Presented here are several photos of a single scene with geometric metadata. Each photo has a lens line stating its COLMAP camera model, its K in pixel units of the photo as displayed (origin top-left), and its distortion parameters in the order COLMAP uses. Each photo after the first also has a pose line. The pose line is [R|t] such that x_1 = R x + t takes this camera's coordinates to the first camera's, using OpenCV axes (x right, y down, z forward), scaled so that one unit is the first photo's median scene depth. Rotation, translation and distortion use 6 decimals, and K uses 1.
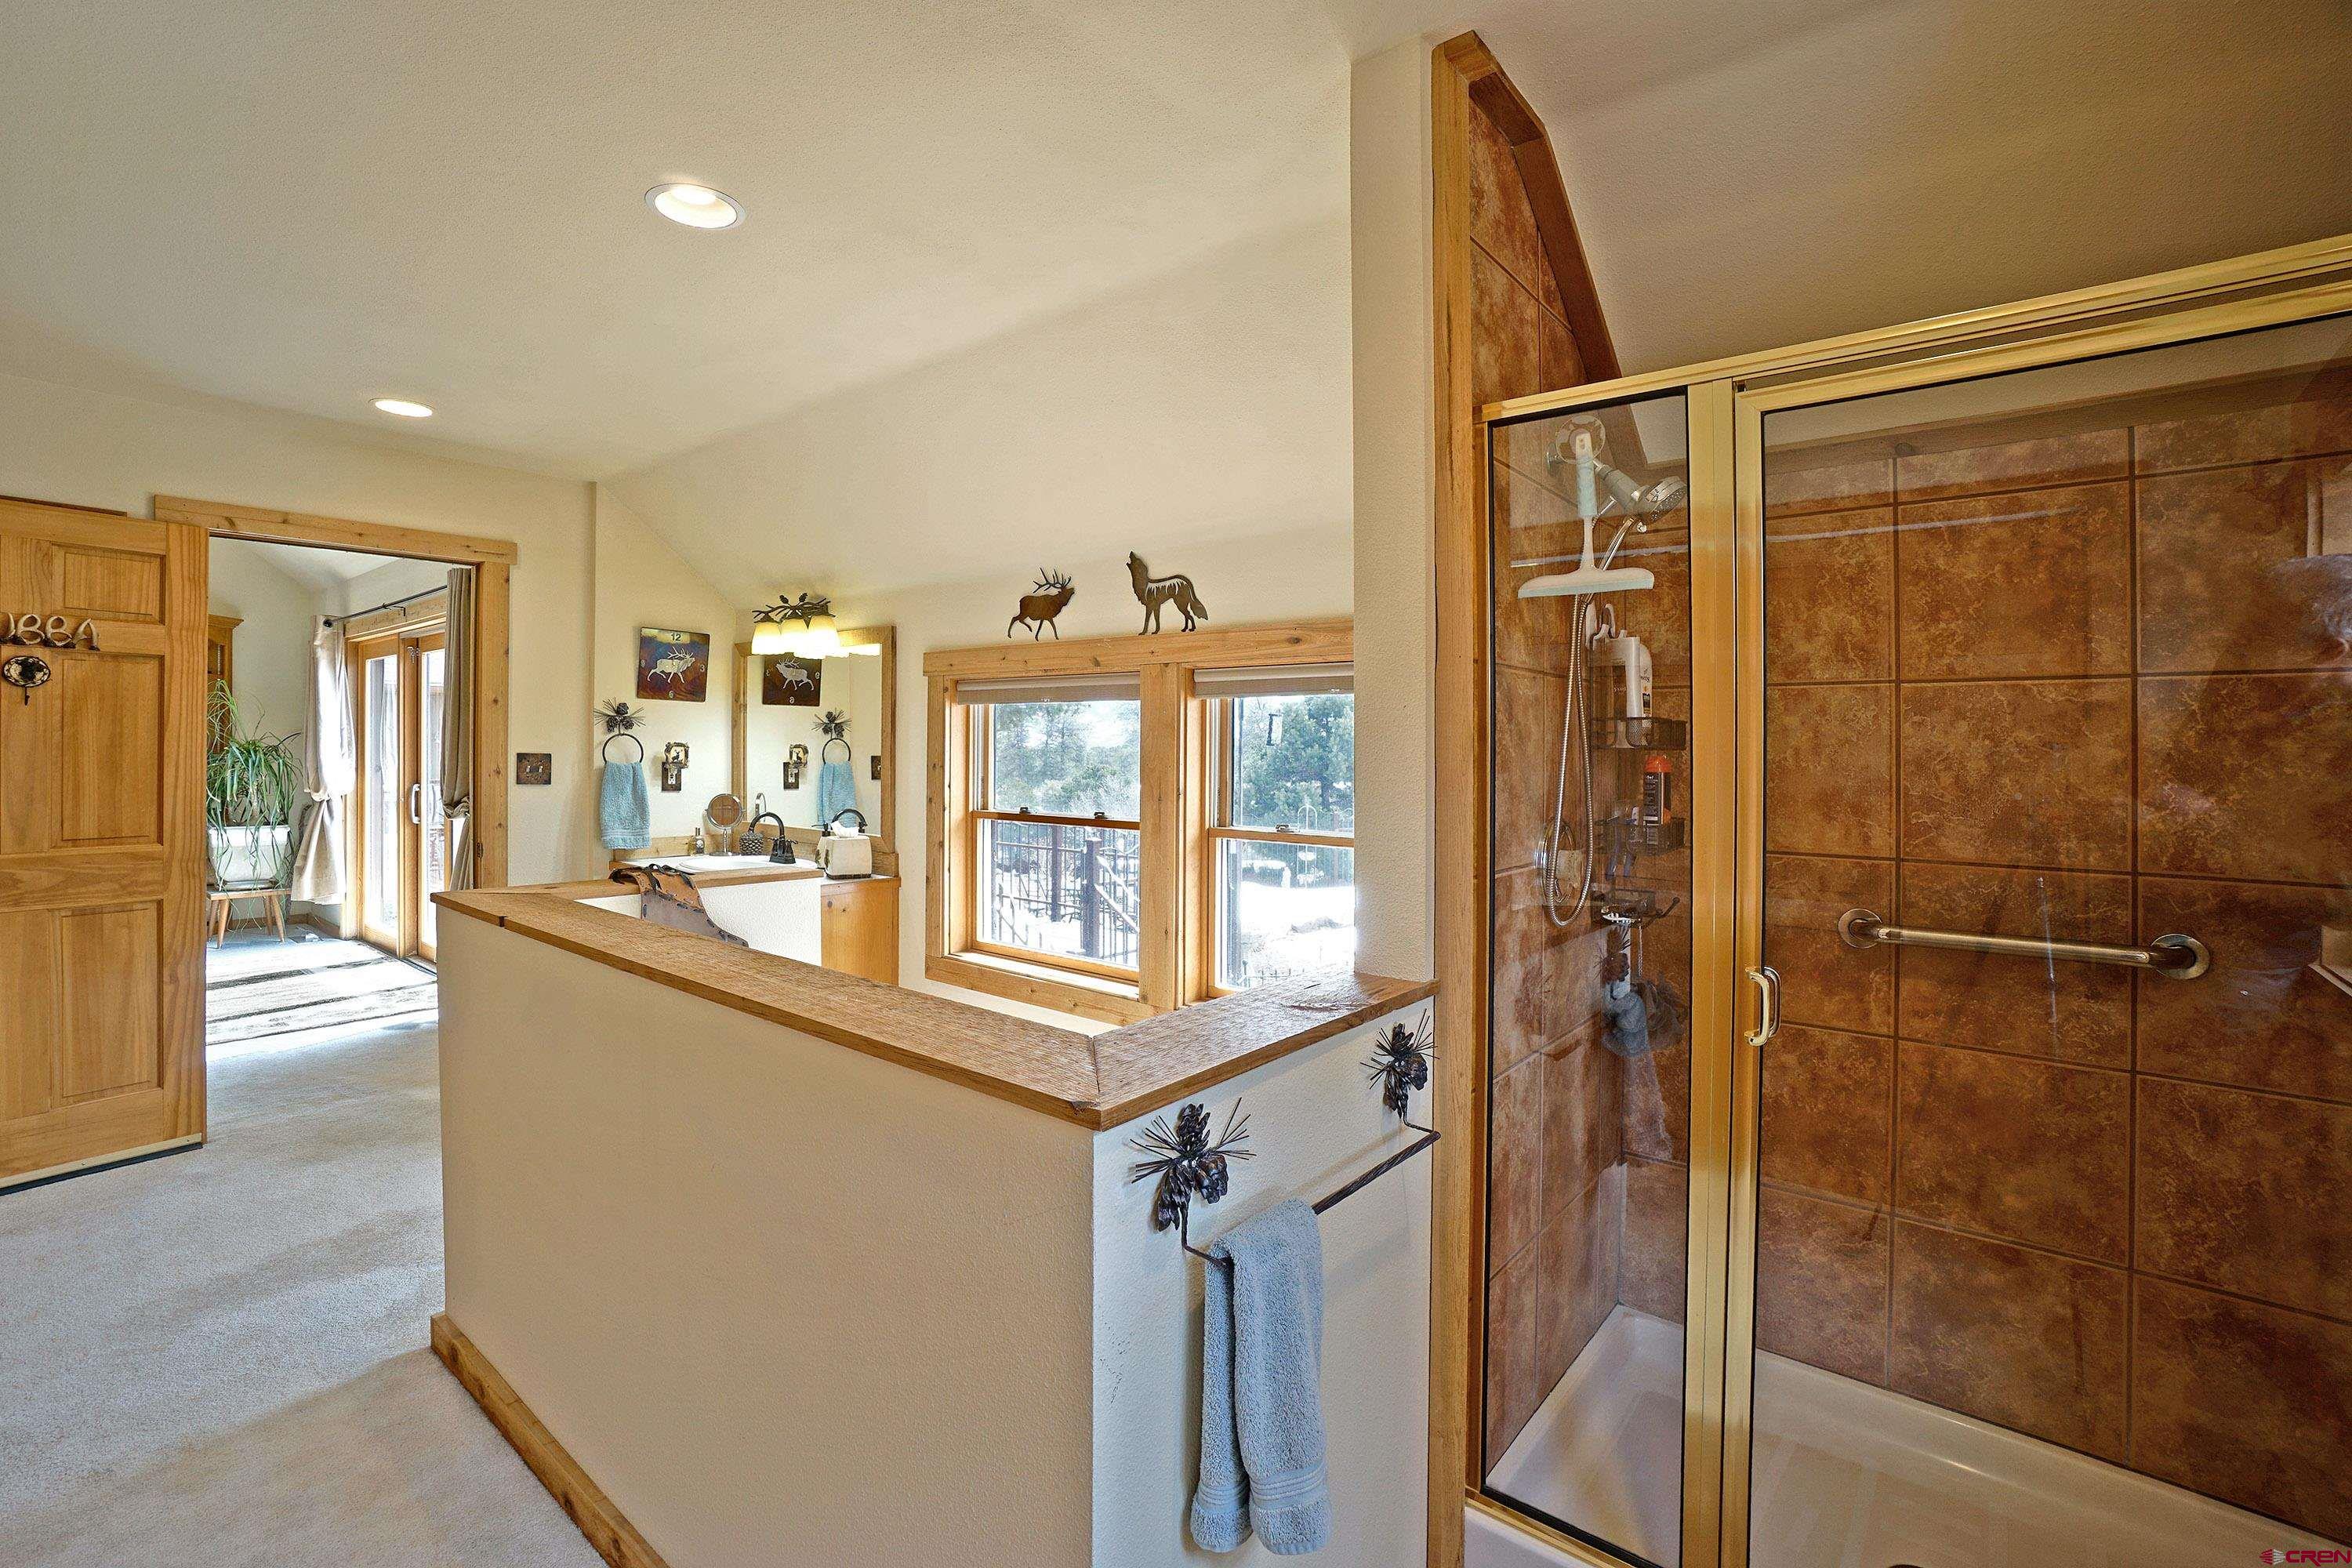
lens RADIAL K [[1036.3, 0, 1173.9], [0, 1036.3, 760.3], [0, 0, 1]] dist [-0.045400, 0.011491]
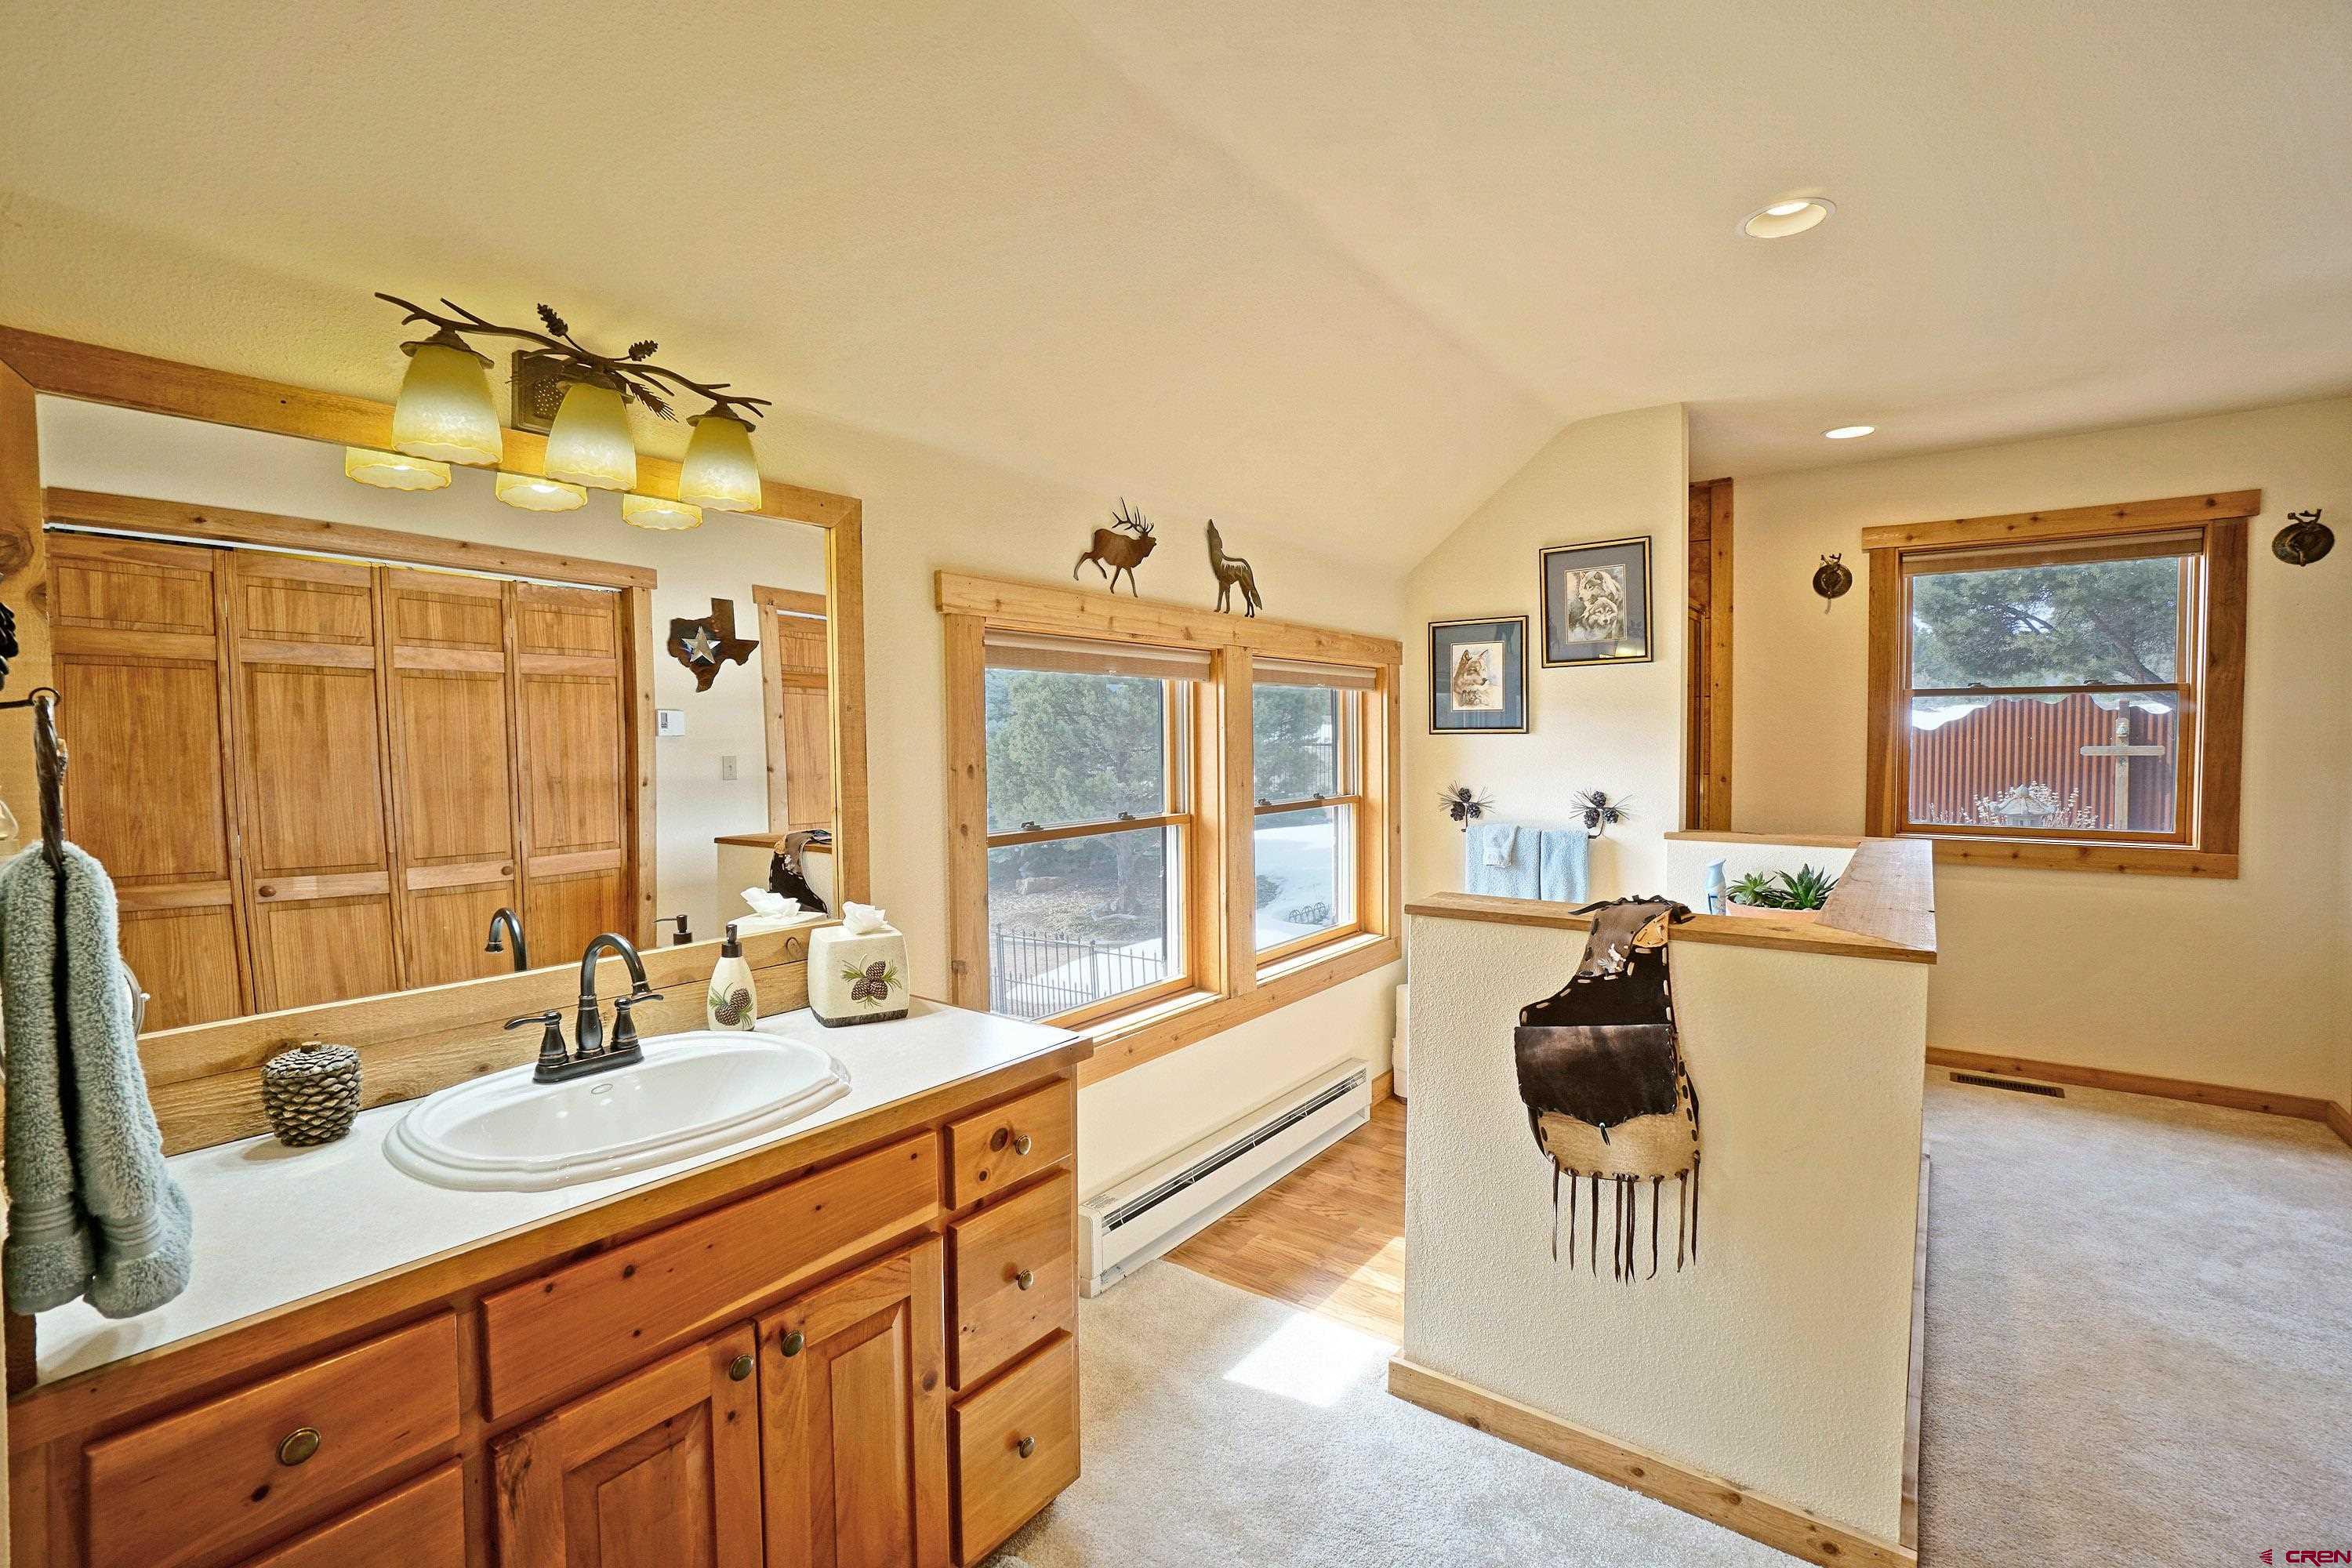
lens RADIAL K [[1036.3, 0, 1167.6], [0, 1036.3, 781.5], [0, 0, 1]] dist [-0.045400, 0.011491]
pose [[-0.022105, -0.051269, 0.998440, -0.919185], [0.024889, 0.998346, 0.051815, -0.016400], [-0.999446, 0.025996, -0.020792, 1.005063]]
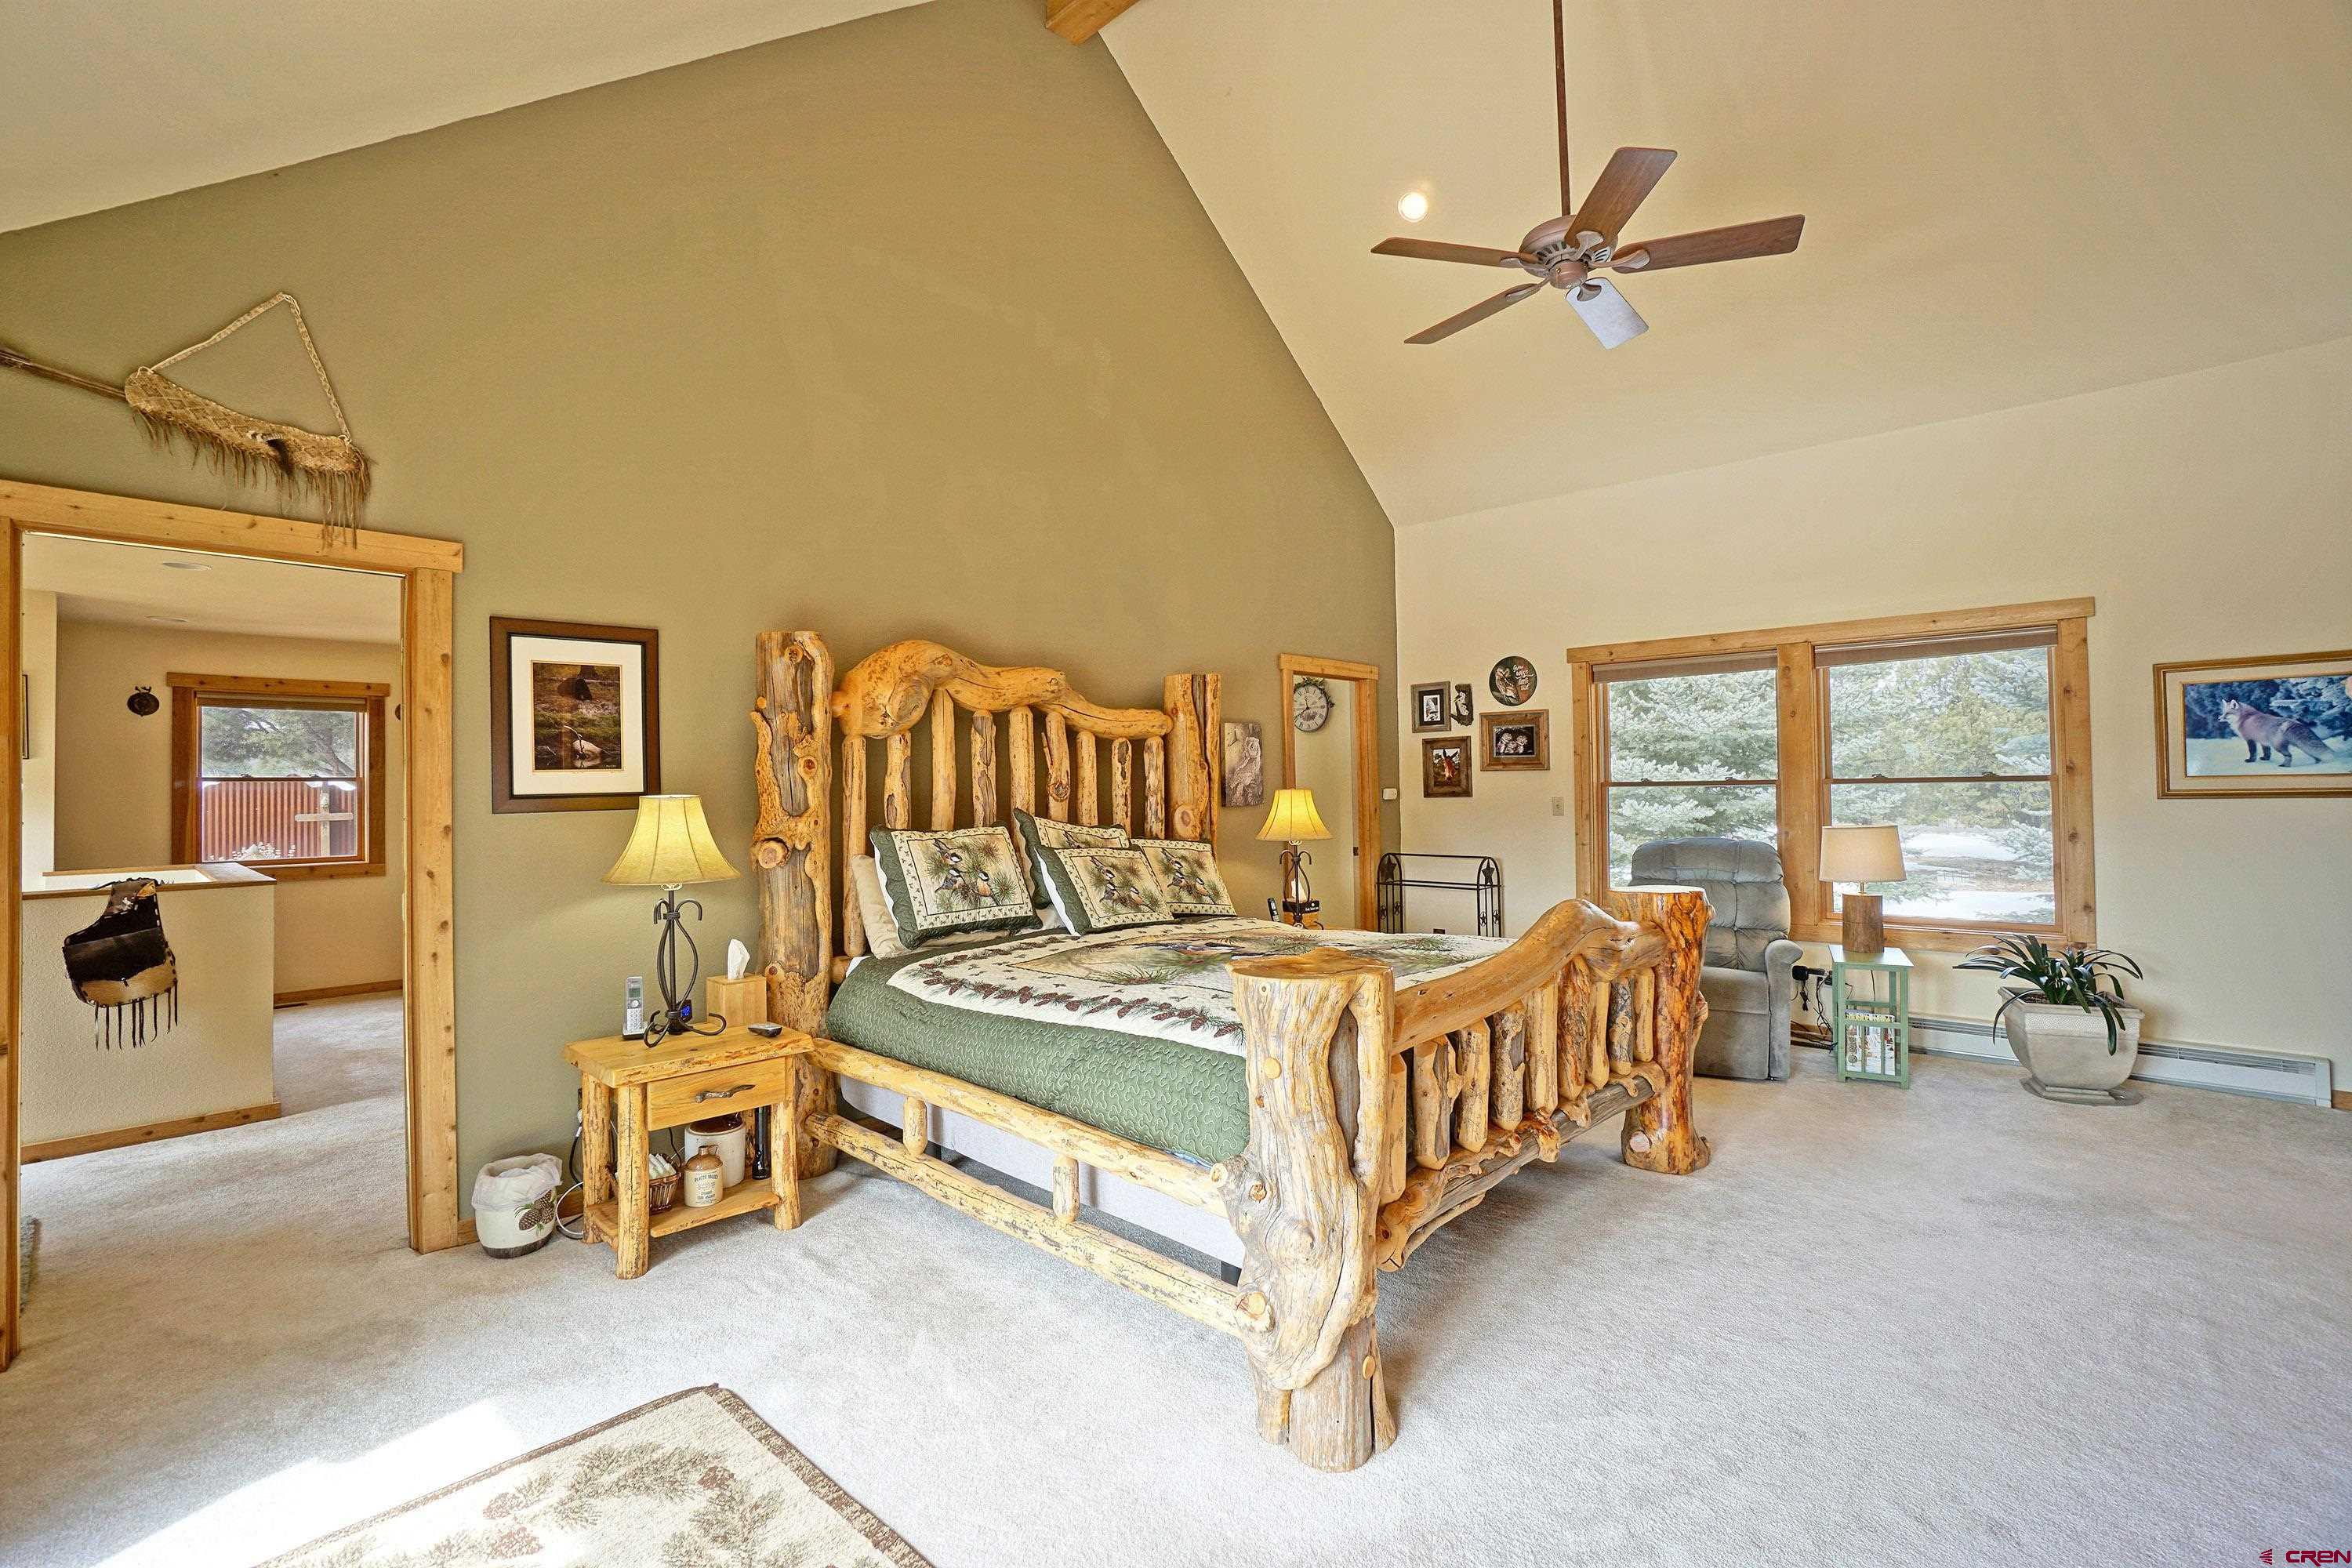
lens RADIAL K [[1036.3, 0, 1168.5], [0, 1036.3, 773.2], [0, 0, 1]] dist [-0.045400, 0.011491]
pose [[-0.996006, 0.005422, 0.089126, -1.323726], [0.005384, 0.999985, -0.000667, -0.027273], [-0.089128, -0.000185, -0.996020, 1.417799]]
